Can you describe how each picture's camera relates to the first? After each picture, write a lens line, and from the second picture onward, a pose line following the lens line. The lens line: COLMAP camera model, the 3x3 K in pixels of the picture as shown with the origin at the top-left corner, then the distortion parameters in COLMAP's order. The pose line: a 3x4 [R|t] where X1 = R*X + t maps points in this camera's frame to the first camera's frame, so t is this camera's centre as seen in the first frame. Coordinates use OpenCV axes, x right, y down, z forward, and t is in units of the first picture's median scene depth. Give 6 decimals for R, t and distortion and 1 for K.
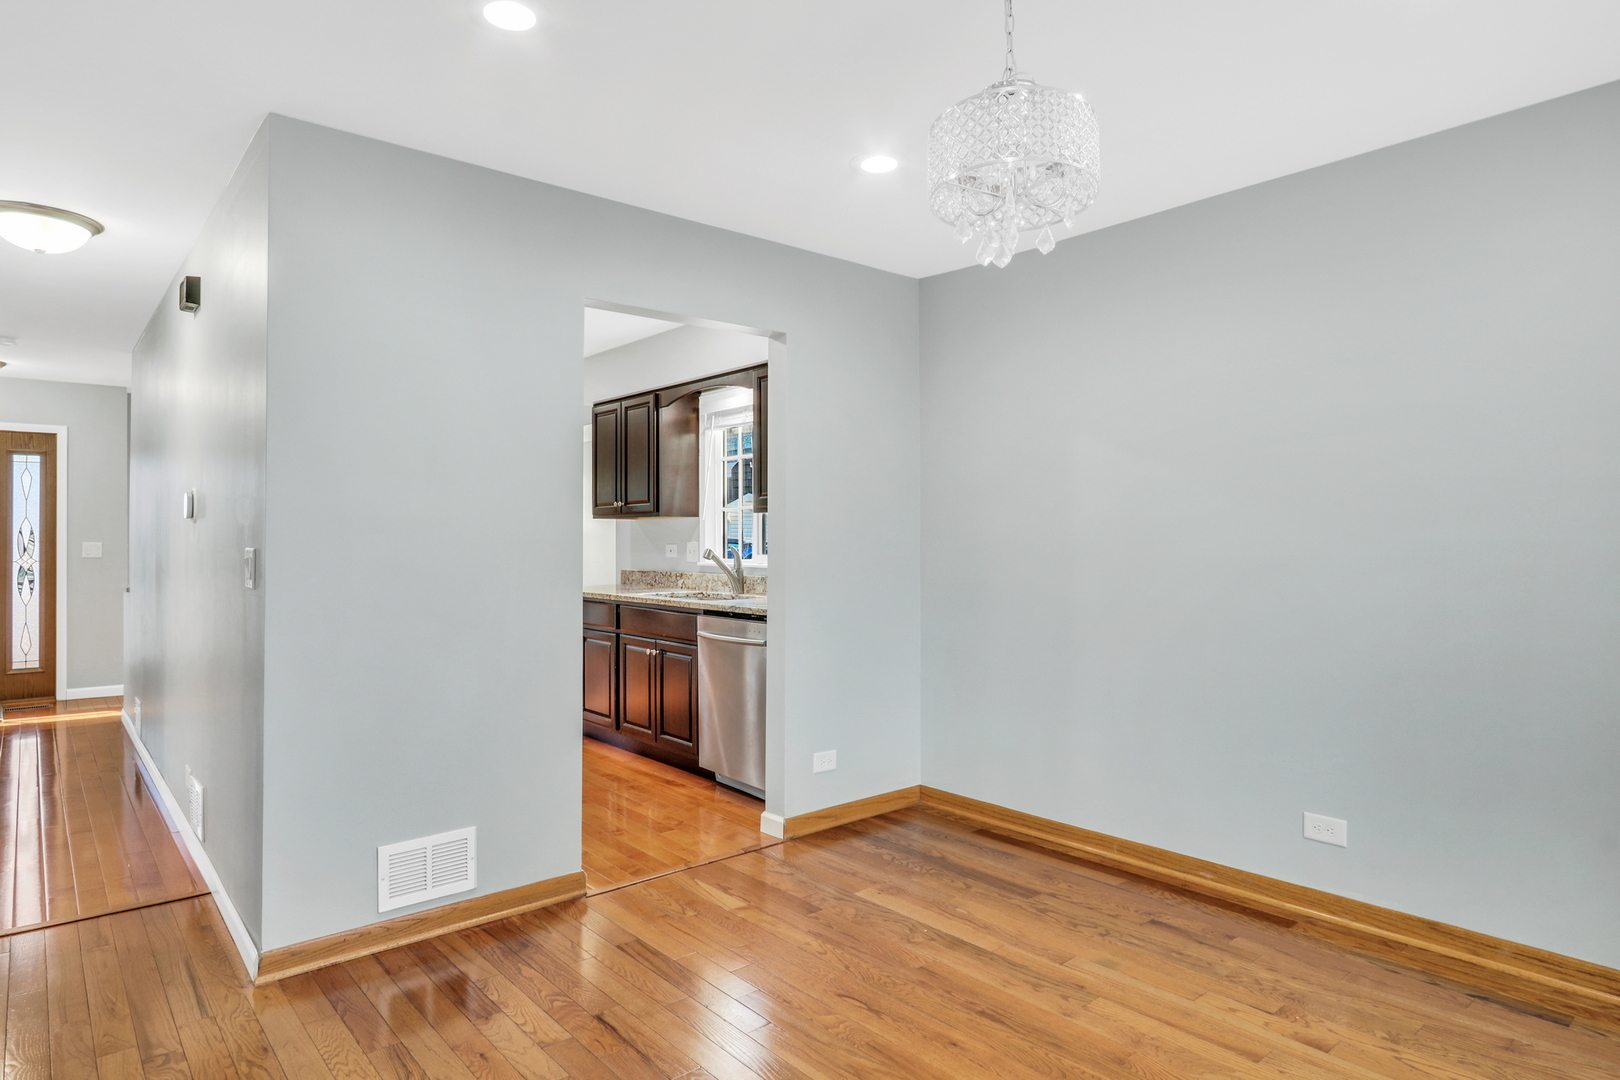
lens RADIAL K [[923.4, 0, 810.0], [0, 923.4, 571.1], [0, 0, 1]] dist [-0.000364, 0.000233]
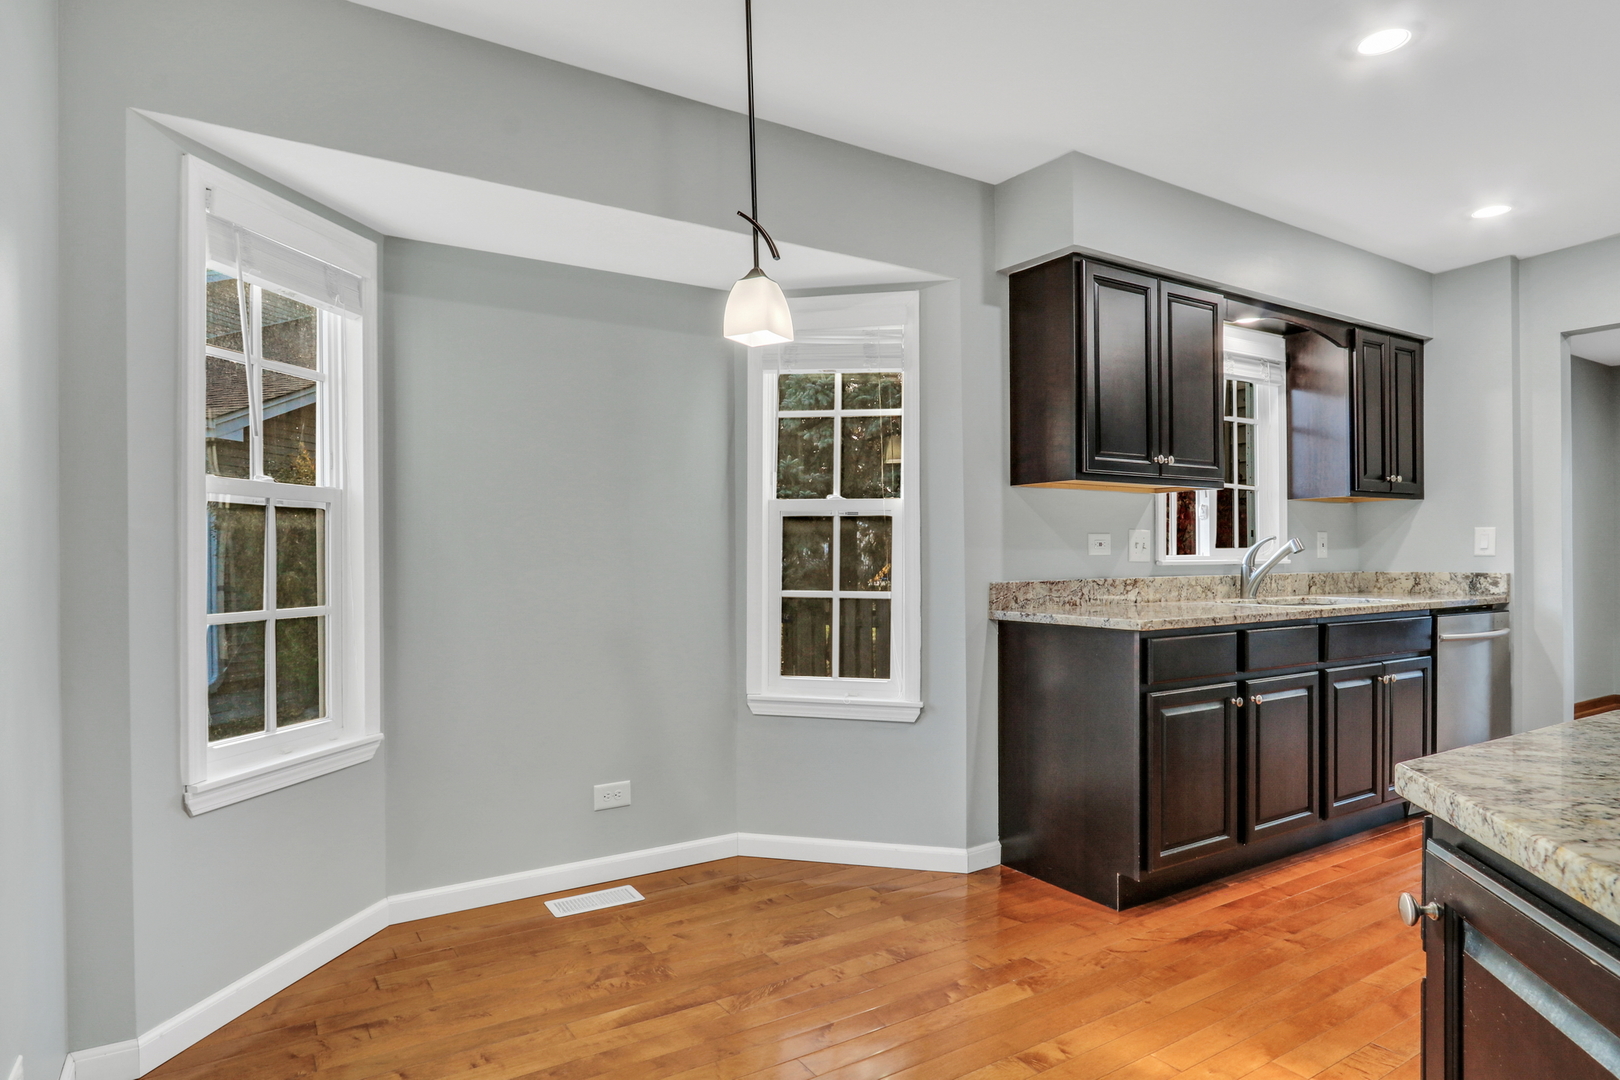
lens RADIAL K [[923.4, 0, 810.0], [0, 923.4, 571.1], [0, 0, 1]] dist [-0.000364, 0.000233]
pose [[0.161794, -0.009680, 0.986777, -0.852264], [0.041556, 0.999132, 0.002987, -0.015502], [-0.985949, 0.040523, 0.162056, 1.187460]]
